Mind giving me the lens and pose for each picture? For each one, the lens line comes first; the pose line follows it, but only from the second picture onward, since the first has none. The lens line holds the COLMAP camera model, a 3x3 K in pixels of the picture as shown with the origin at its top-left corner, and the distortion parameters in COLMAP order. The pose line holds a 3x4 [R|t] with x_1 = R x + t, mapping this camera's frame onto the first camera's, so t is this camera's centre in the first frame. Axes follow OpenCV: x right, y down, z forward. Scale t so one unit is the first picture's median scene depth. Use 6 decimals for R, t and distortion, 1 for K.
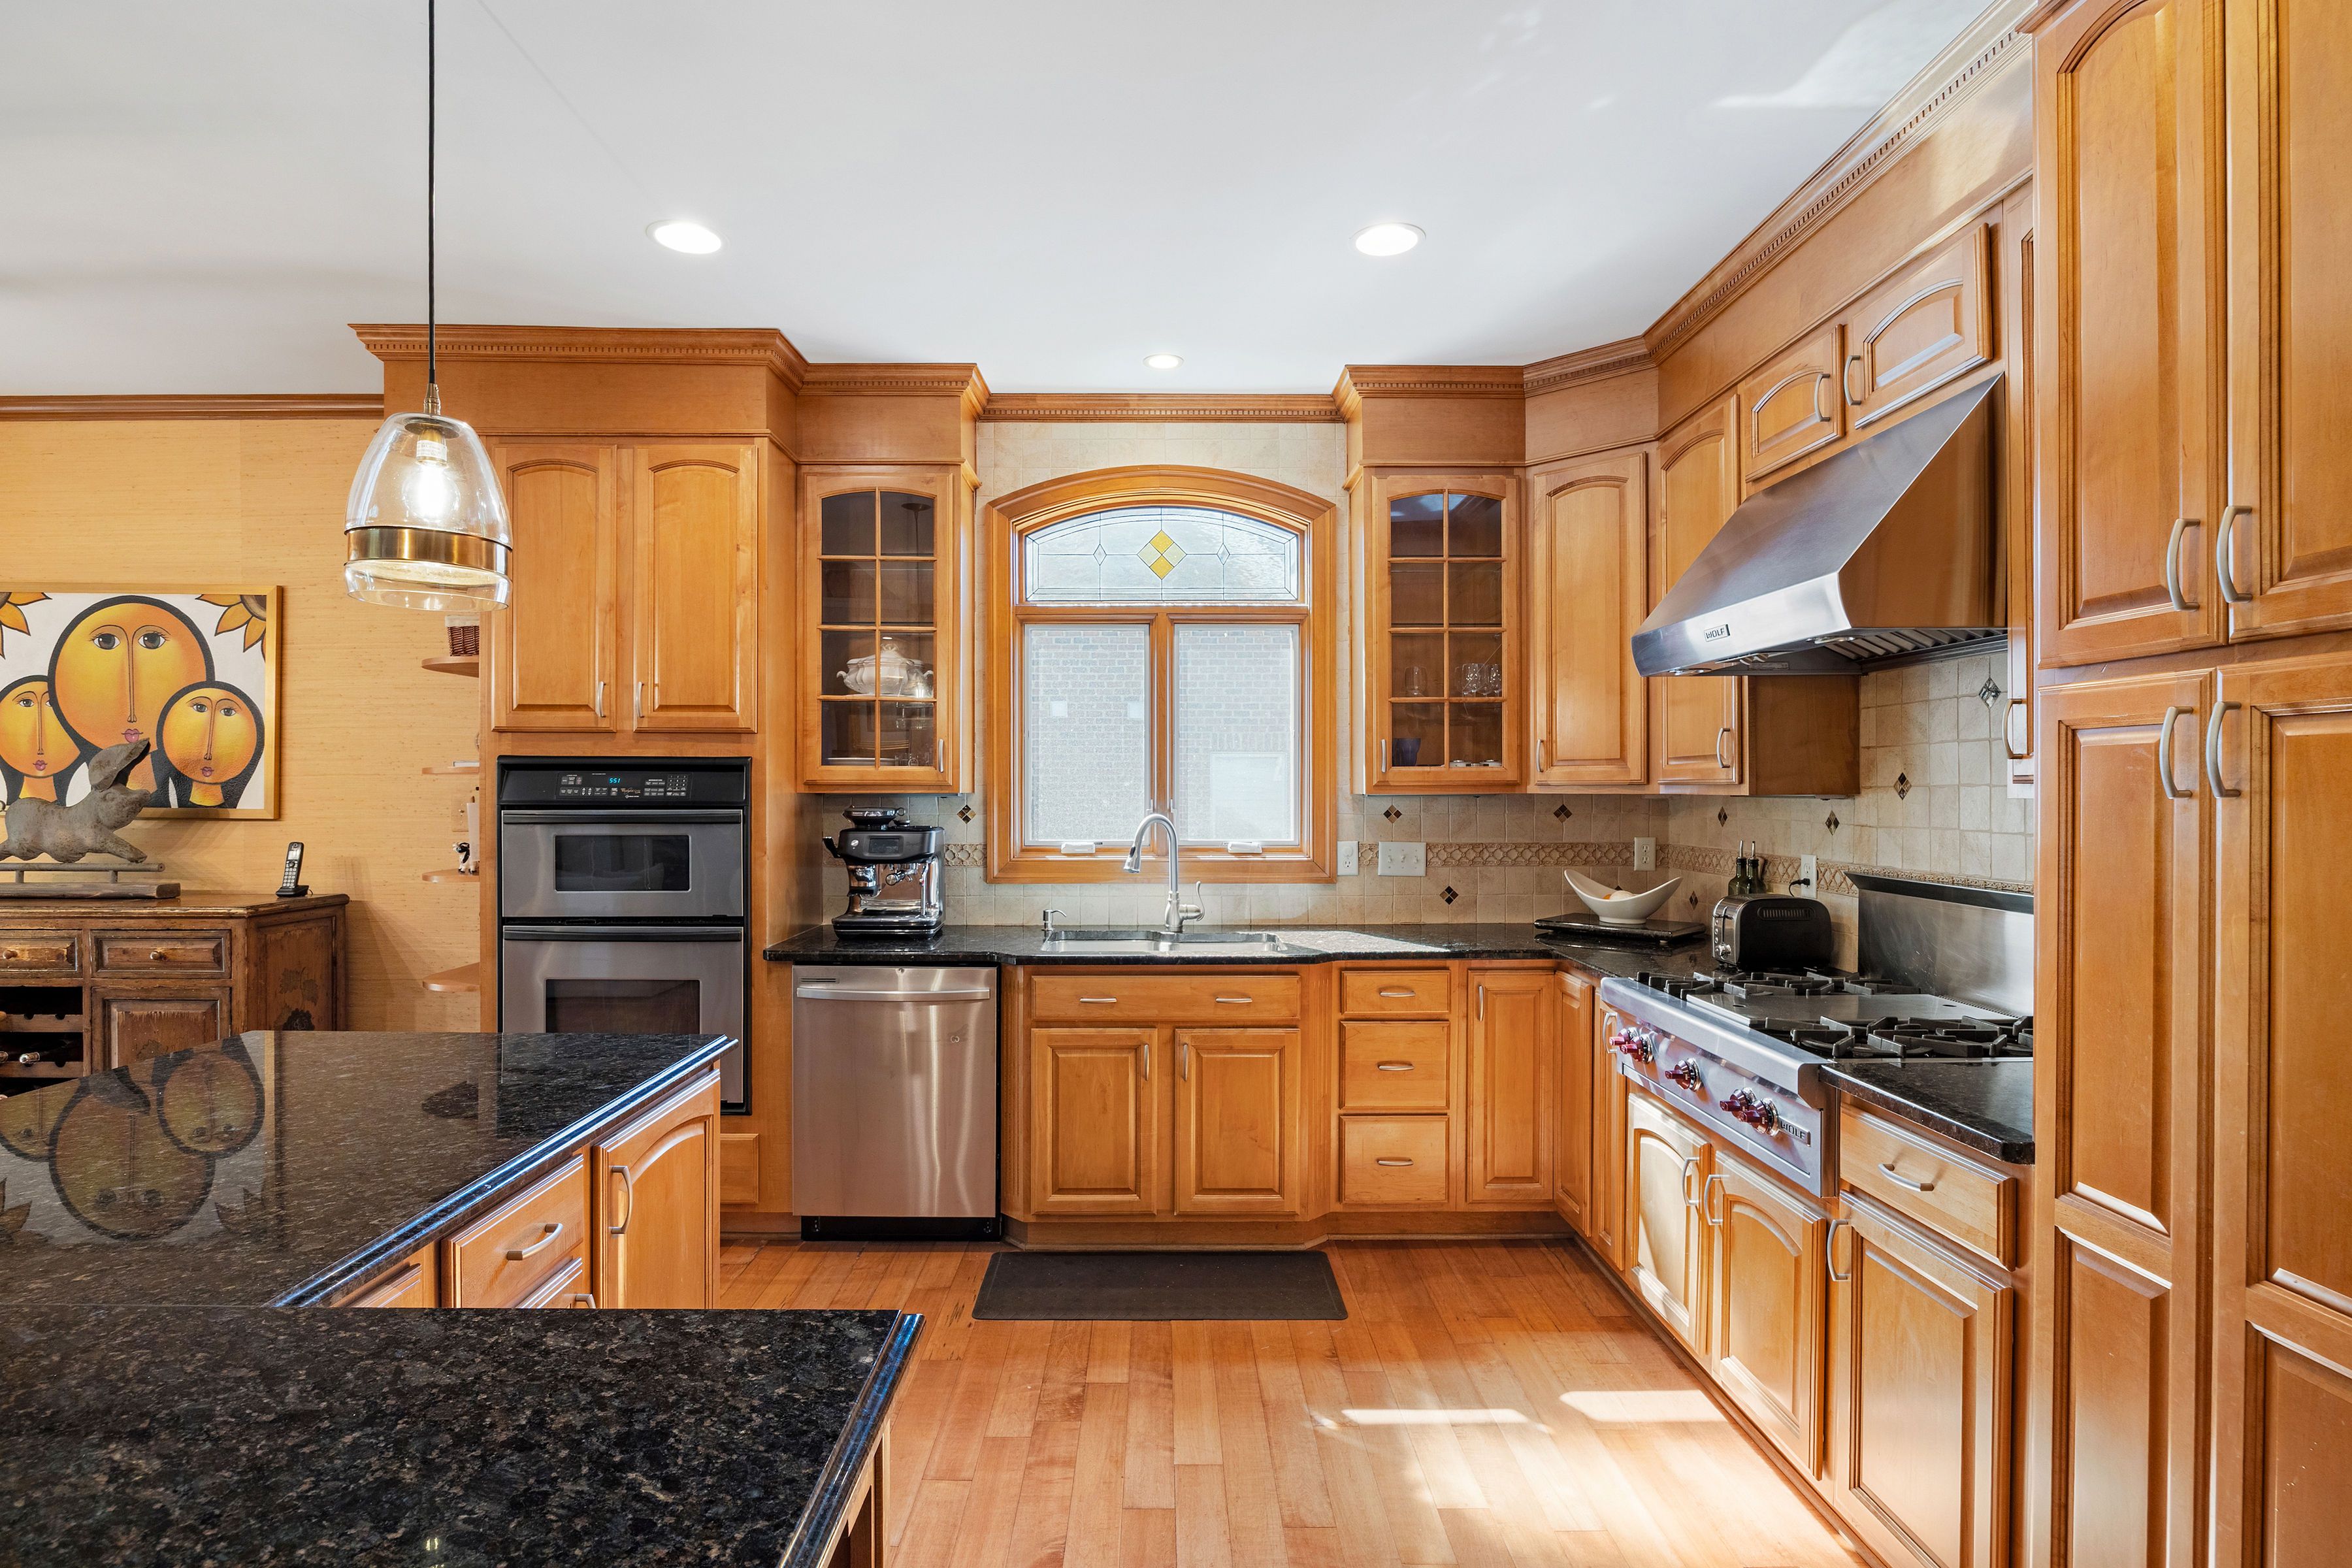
lens RADIAL K [[1130.1, 0, 1144.2], [0, 1130.1, 799.1], [0, 0, 1]] dist [-0.006011, -0.001854]
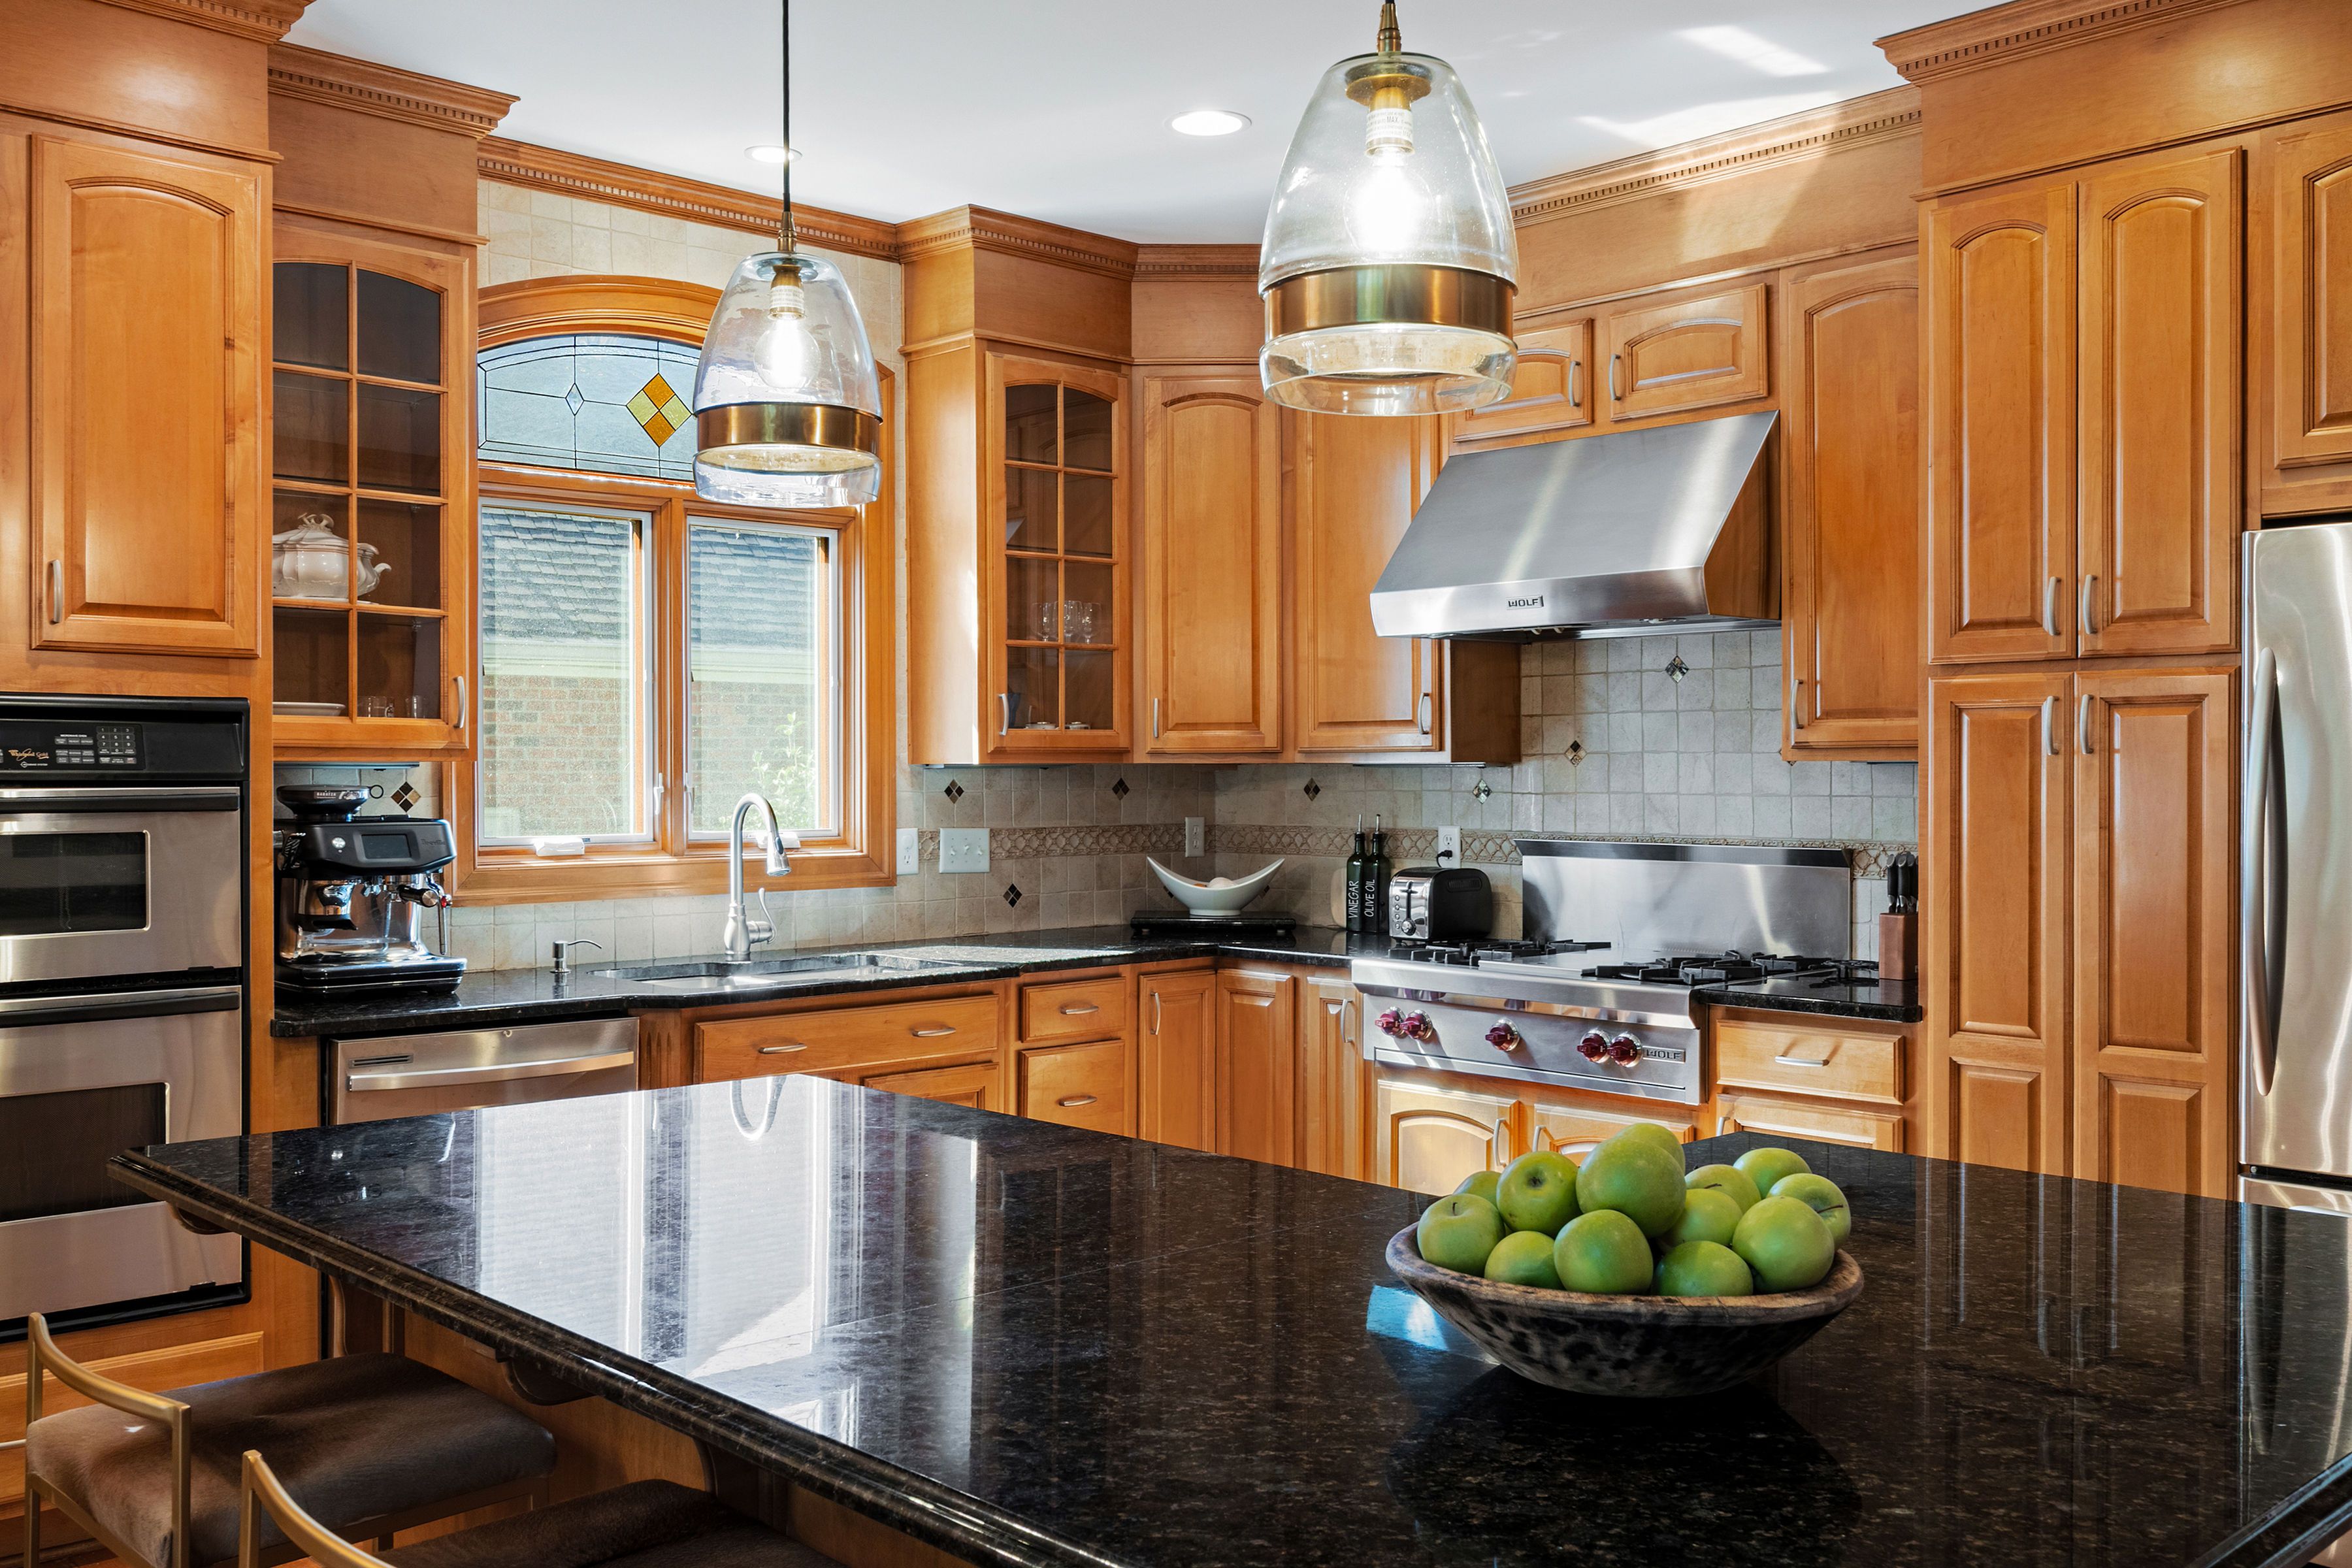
lens RADIAL K [[2042.5, 0, 1056.6], [0, 2042.5, 791.8], [0, 0, 1]] dist [0.002683, -0.002502]
pose [[0.755804, -0.007508, 0.654754, -0.677391], [0.007509, 0.999968, 0.002798, 0.011192], [-0.654754, 0.002802, 0.755836, -0.084003]]
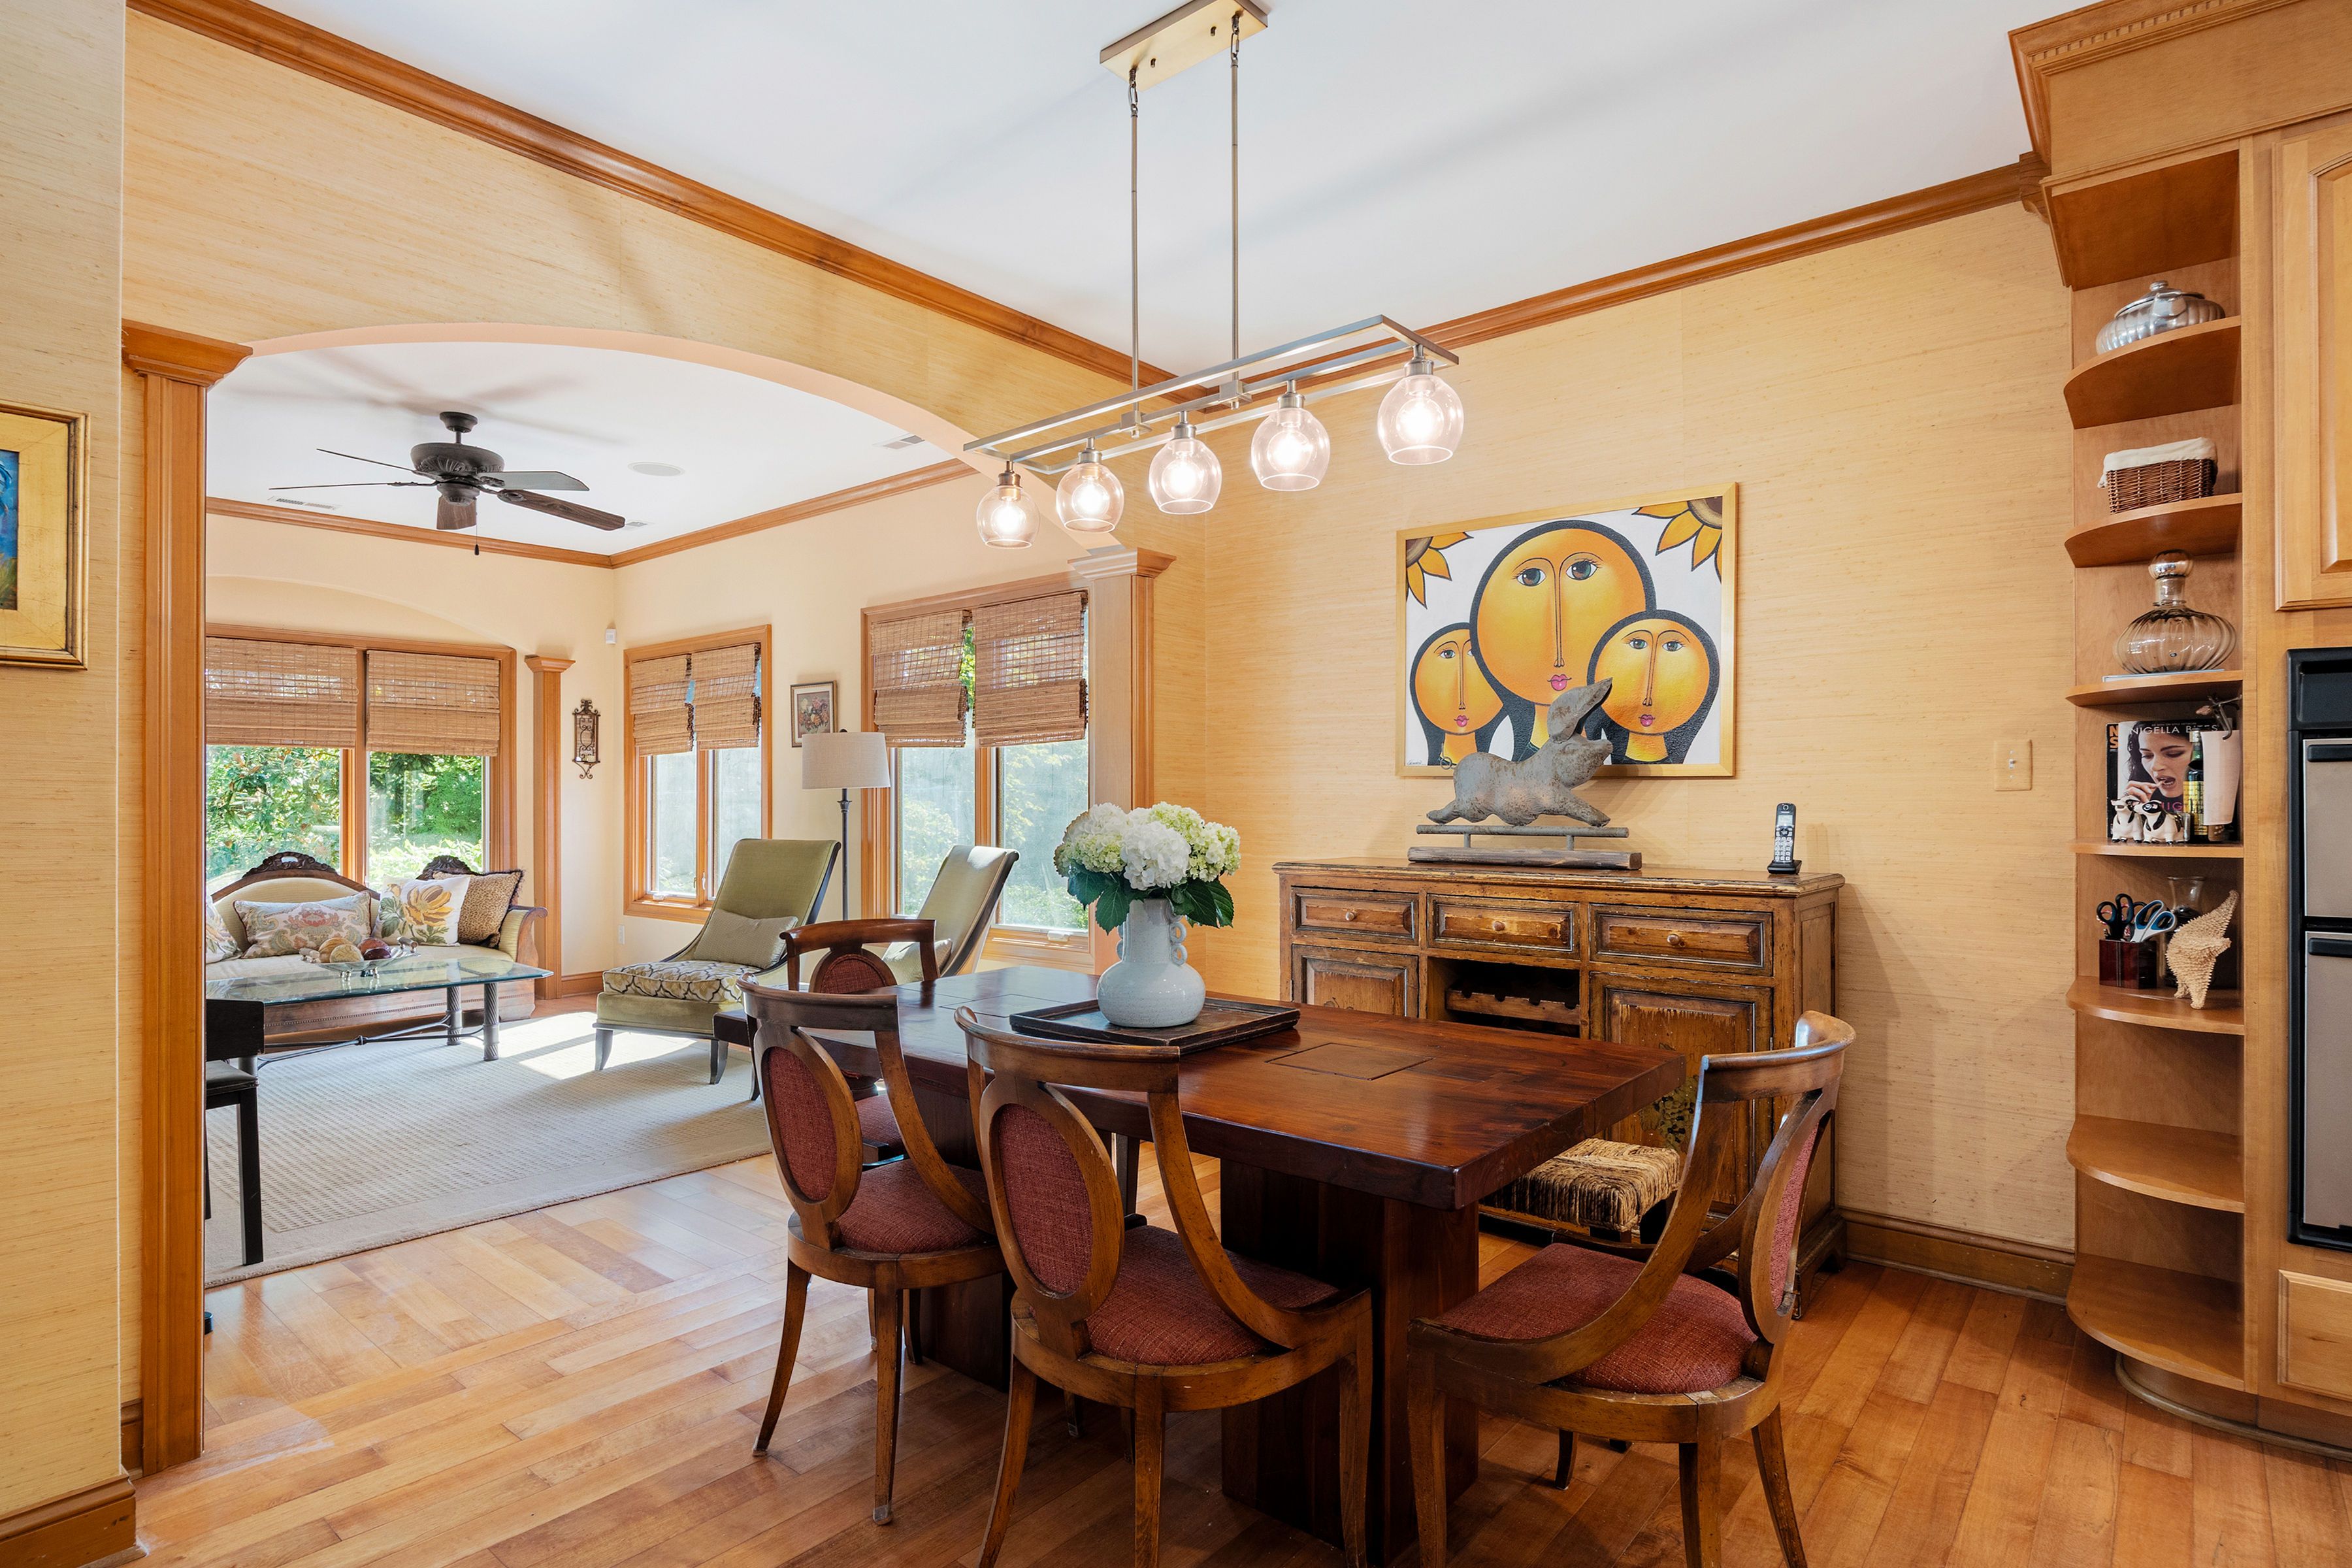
lens RADIAL K [[1225.4, 0, 1222.8], [0, 1225.4, 790.6], [0, 0, 1]] dist [-0.005448, 0.000841]
pose [[0.778194, -0.006539, -0.627990, -0.564123], [-0.000931, 0.999933, -0.011565, 0.042239], [0.628024, 0.009585, 0.778135, 0.114121]]
